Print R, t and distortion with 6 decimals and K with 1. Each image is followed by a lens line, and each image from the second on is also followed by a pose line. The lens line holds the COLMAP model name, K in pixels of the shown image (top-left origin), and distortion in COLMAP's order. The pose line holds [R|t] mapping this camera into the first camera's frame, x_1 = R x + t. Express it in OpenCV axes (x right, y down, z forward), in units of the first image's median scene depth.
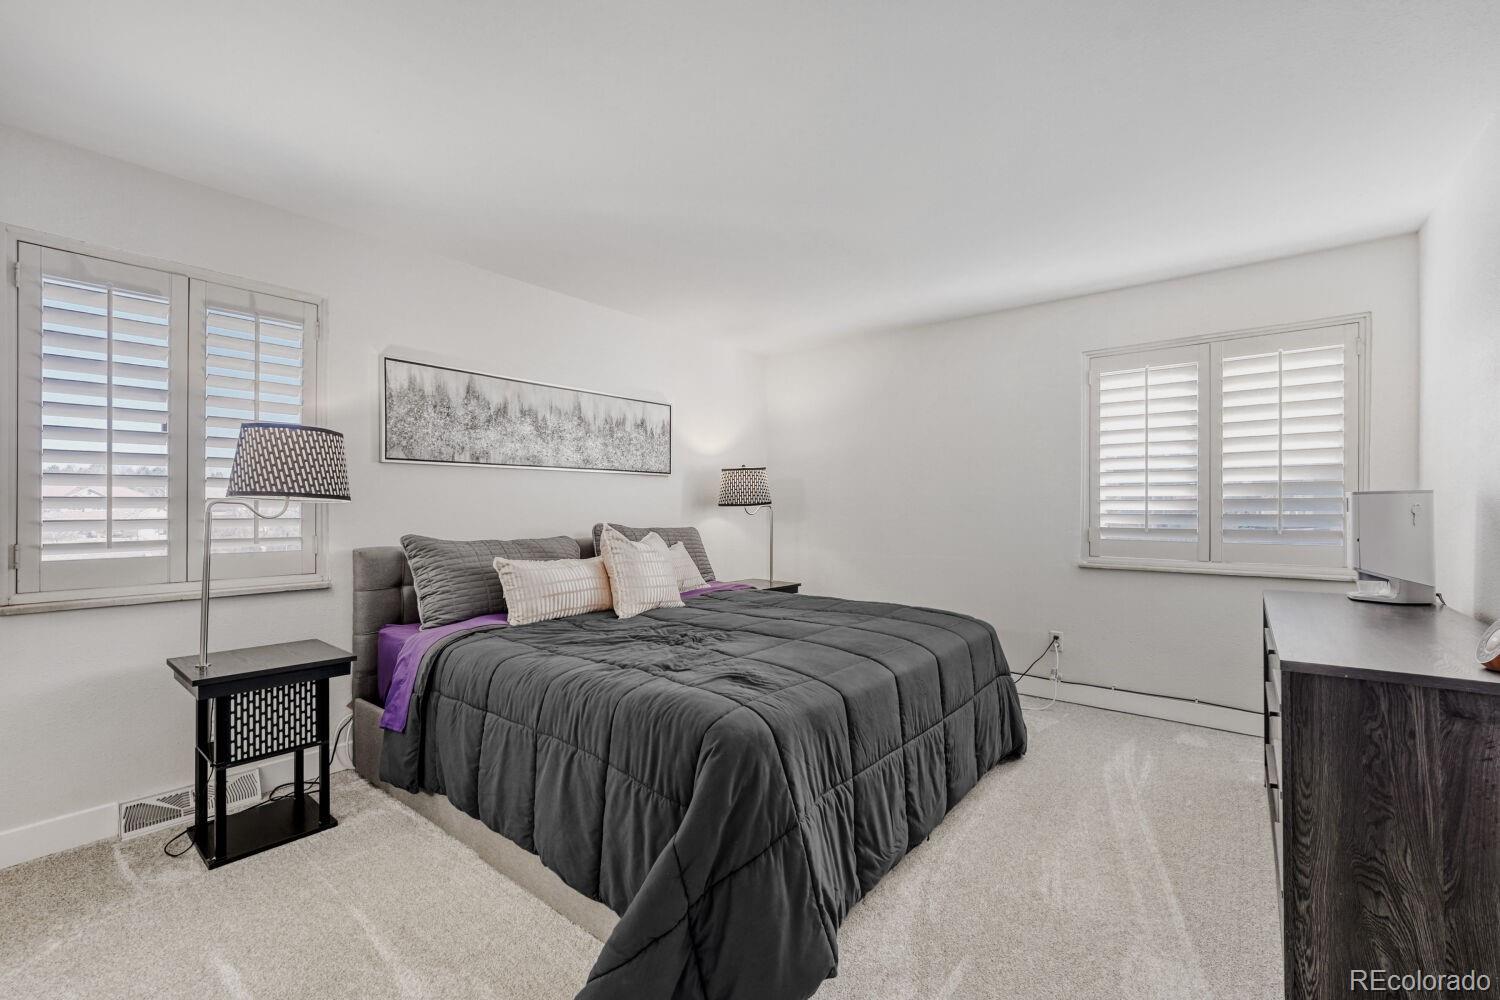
lens RADIAL K [[622.2, 0, 743.6], [0, 622.2, 499.4], [0, 0, 1]] dist [0.000565, 0.000219]
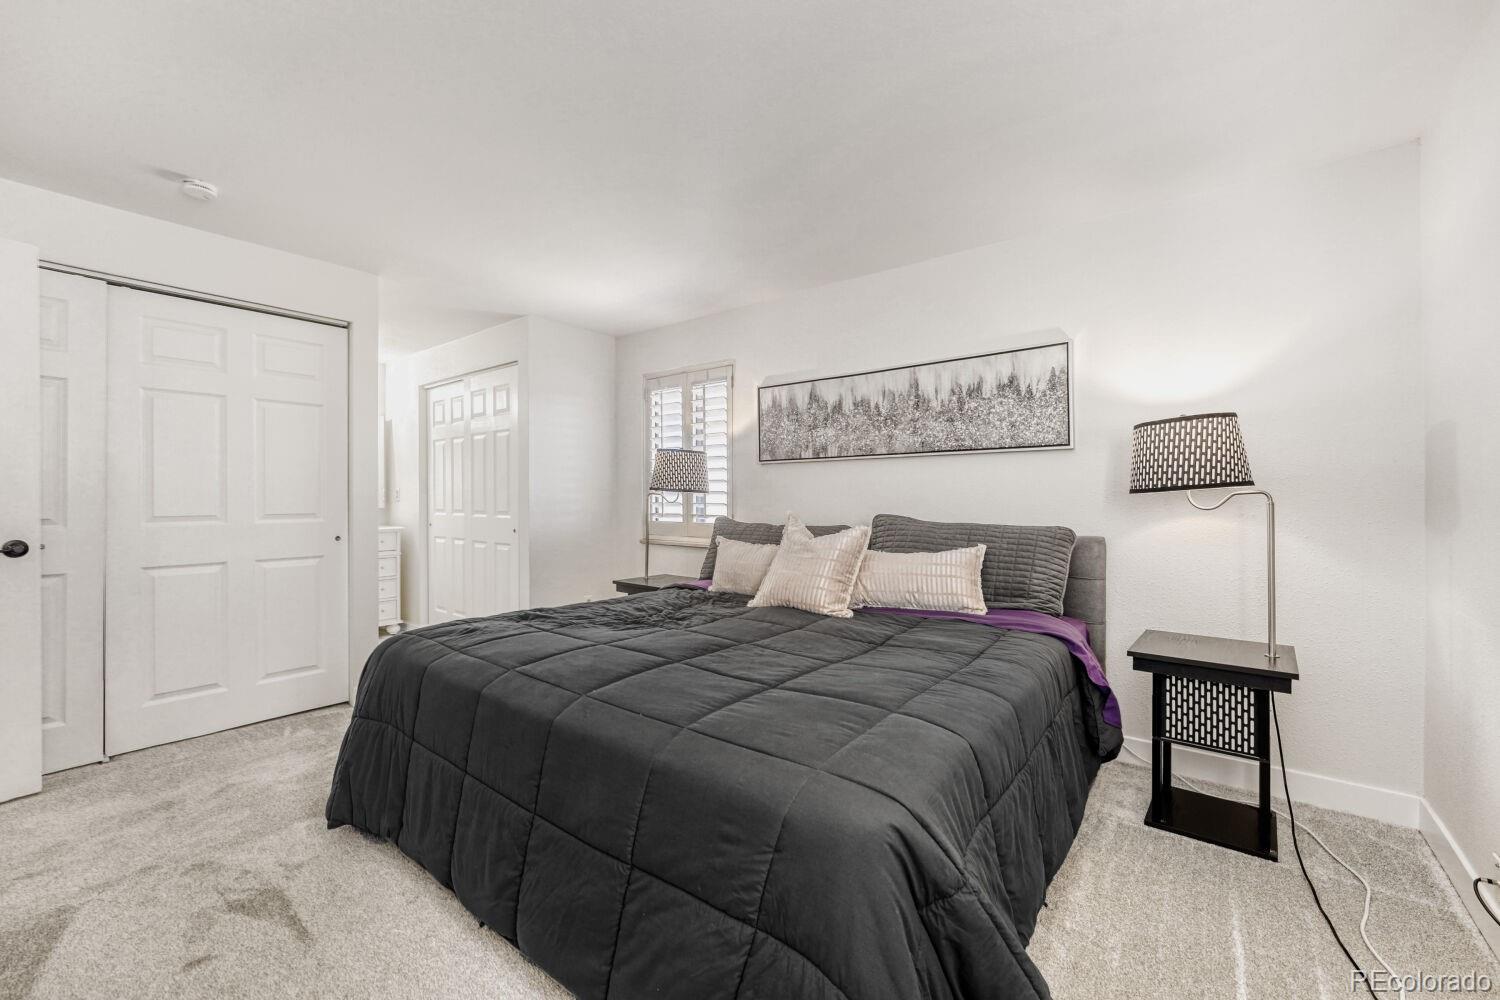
lens RADIAL K [[622.2, 0, 743.6], [0, 622.2, 499.4], [0, 0, 1]] dist [0.000565, 0.000219]
pose [[0.022895, 0.001126, -0.999737, 0.678420], [0.013327, 0.999910, 0.001431, 0.014266], [0.999649, -0.013356, 0.022878, 0.787118]]
